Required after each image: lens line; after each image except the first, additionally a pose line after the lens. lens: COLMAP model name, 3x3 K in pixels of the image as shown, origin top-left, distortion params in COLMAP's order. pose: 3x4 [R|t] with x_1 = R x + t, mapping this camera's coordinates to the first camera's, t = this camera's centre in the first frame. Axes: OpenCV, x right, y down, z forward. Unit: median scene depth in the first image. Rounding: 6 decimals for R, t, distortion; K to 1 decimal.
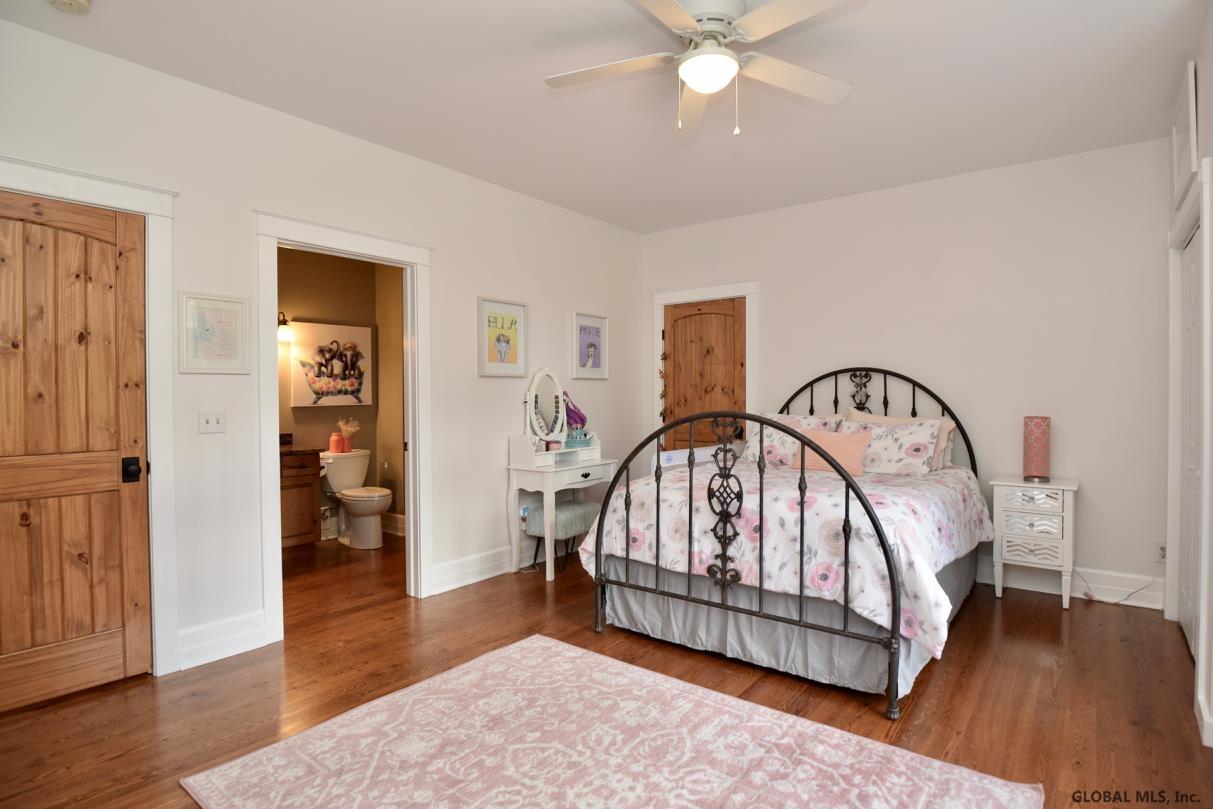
lens RADIAL K [[632.1, 0, 630.8], [0, 632.1, 401.3], [0, 0, 1]] dist [-0.016252, -0.000351]
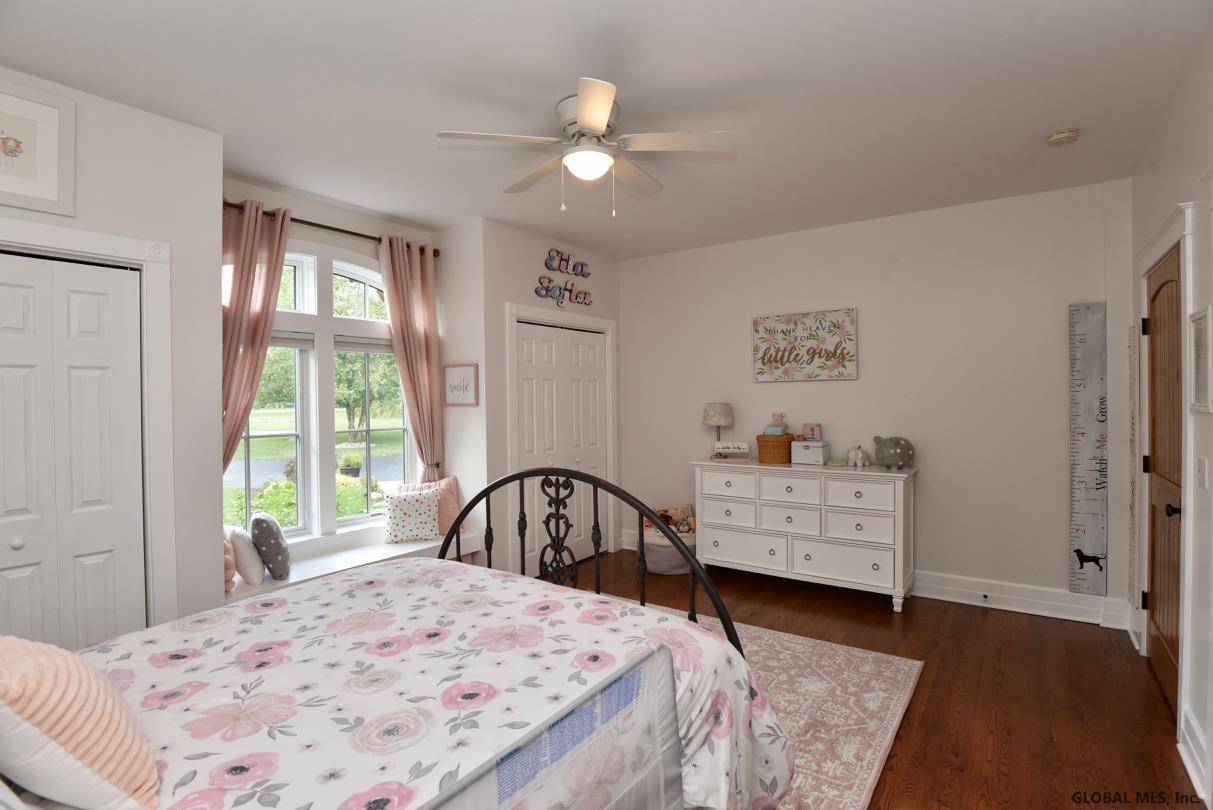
lens RADIAL K [[598.3, 0, 615.0], [0, 598.3, 404.4], [0, 0, 1]] dist [-0.026874, -0.000475]
pose [[-0.999174, 0.014297, -0.038029, 0.095770], [0.013878, 0.999840, 0.011271, -0.066433], [0.038185, 0.010734, -0.999213, 1.740395]]
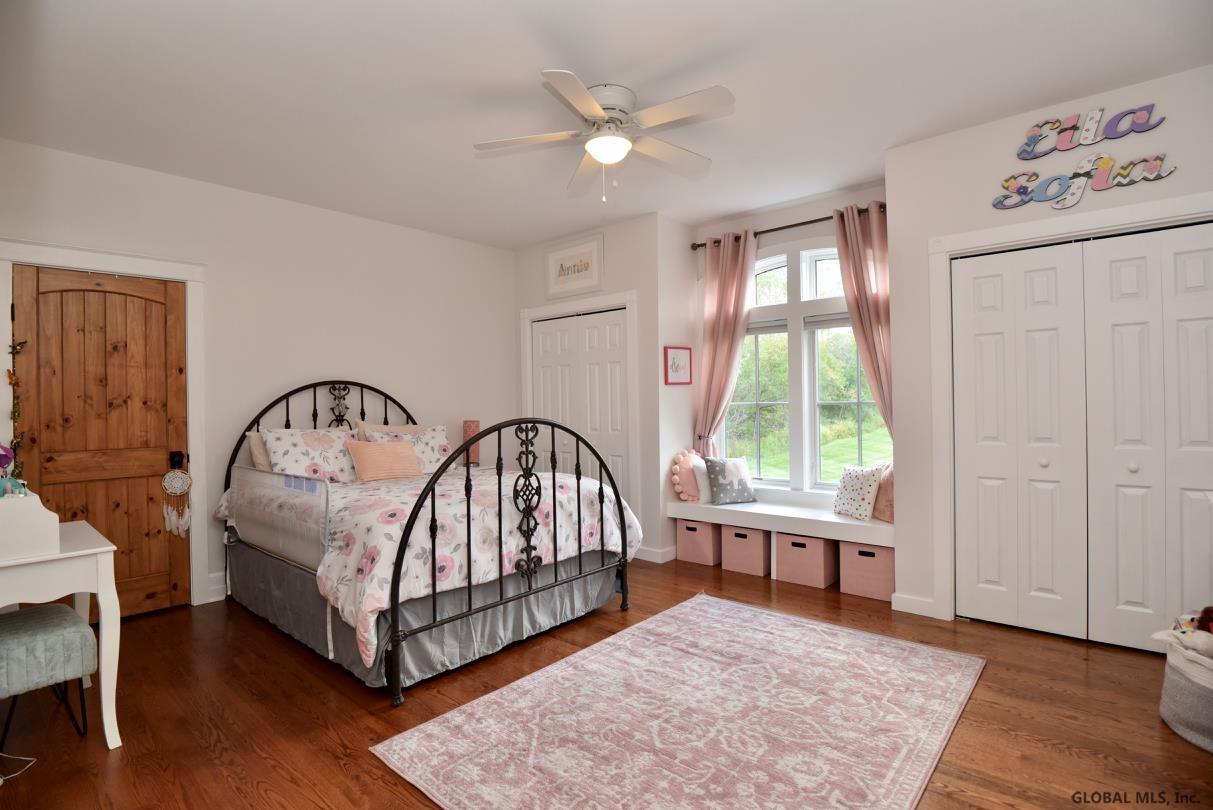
lens RADIAL K [[598.3, 0, 615.0], [0, 598.3, 404.4], [0, 0, 1]] dist [-0.026874, -0.000475]
pose [[0.060866, -0.001603, 0.998145, -0.894272], [0.028583, 0.999591, -0.000138, -0.003174], [-0.997737, 0.028538, 0.060887, 0.776273]]
